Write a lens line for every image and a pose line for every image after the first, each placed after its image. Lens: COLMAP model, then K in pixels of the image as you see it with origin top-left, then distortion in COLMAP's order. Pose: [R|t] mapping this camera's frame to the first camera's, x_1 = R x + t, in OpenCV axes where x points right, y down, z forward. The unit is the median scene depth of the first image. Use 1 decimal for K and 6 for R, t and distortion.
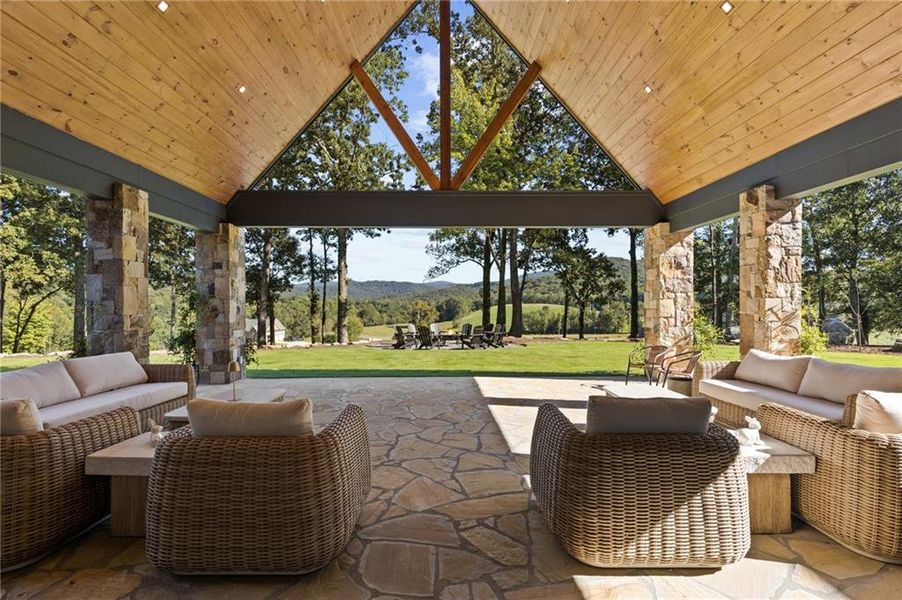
lens RADIAL K [[422.7, 0, 451.6], [0, 422.7, 310.1], [0, 0, 1]] dist [-0.002167, -0.000235]
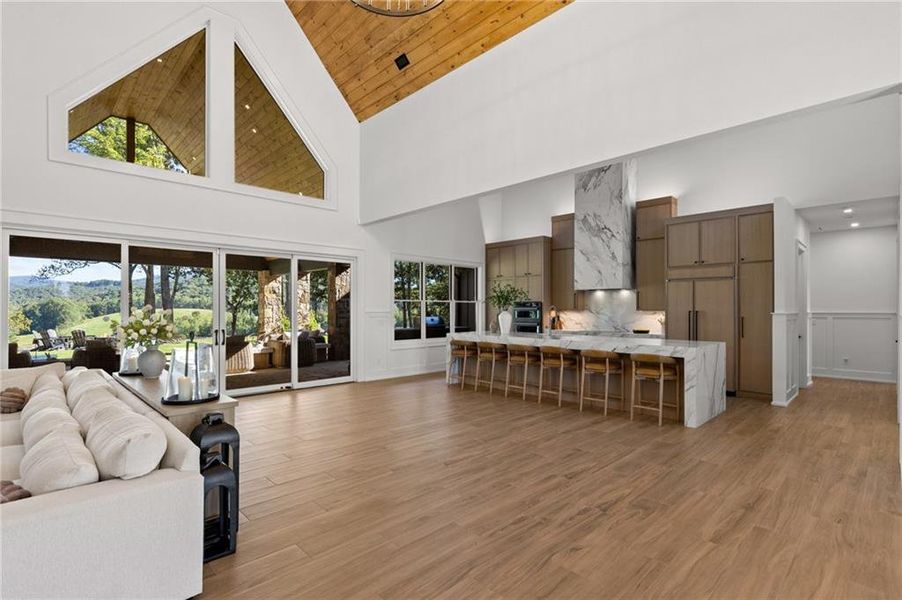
lens RADIAL K [[422.7, 0, 451.6], [0, 422.7, 310.1], [0, 0, 1]] dist [-0.002167, -0.000235]
pose [[0.722438, 0.002838, 0.691430, -0.243732], [0.005683, 0.999933, -0.010041, 0.006358], [-0.691412, 0.011183, 0.722374, -1.036648]]
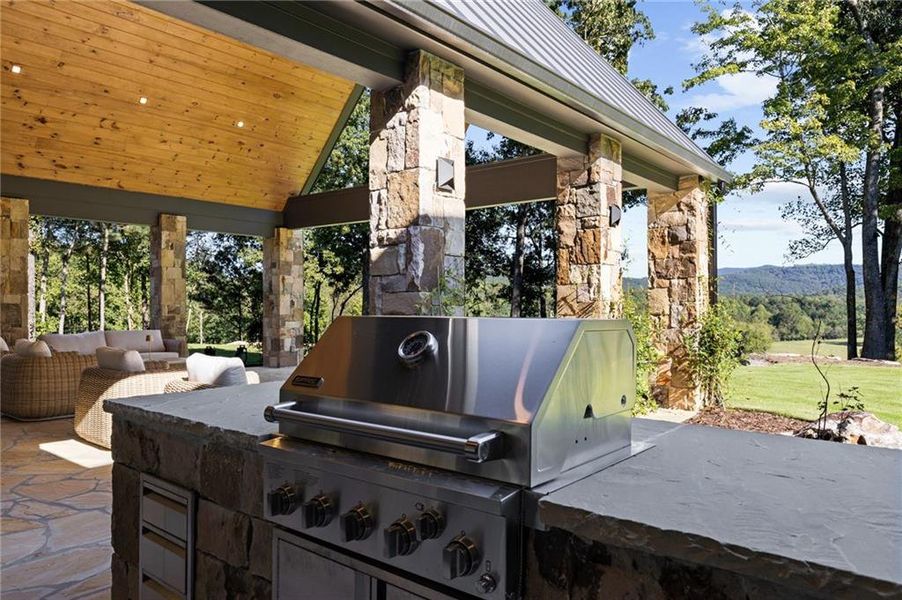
lens RADIAL K [[634.4, 0, 451.0], [0, 634.4, 300.0], [0, 0, 1]] dist [-0.000418, 0.000359]
pose [[0.766816, -0.002324, -0.641863, 0.918307], [-0.010142, 0.999825, -0.015736, 0.012866], [0.641787, 0.018577, 0.766658, -0.017822]]
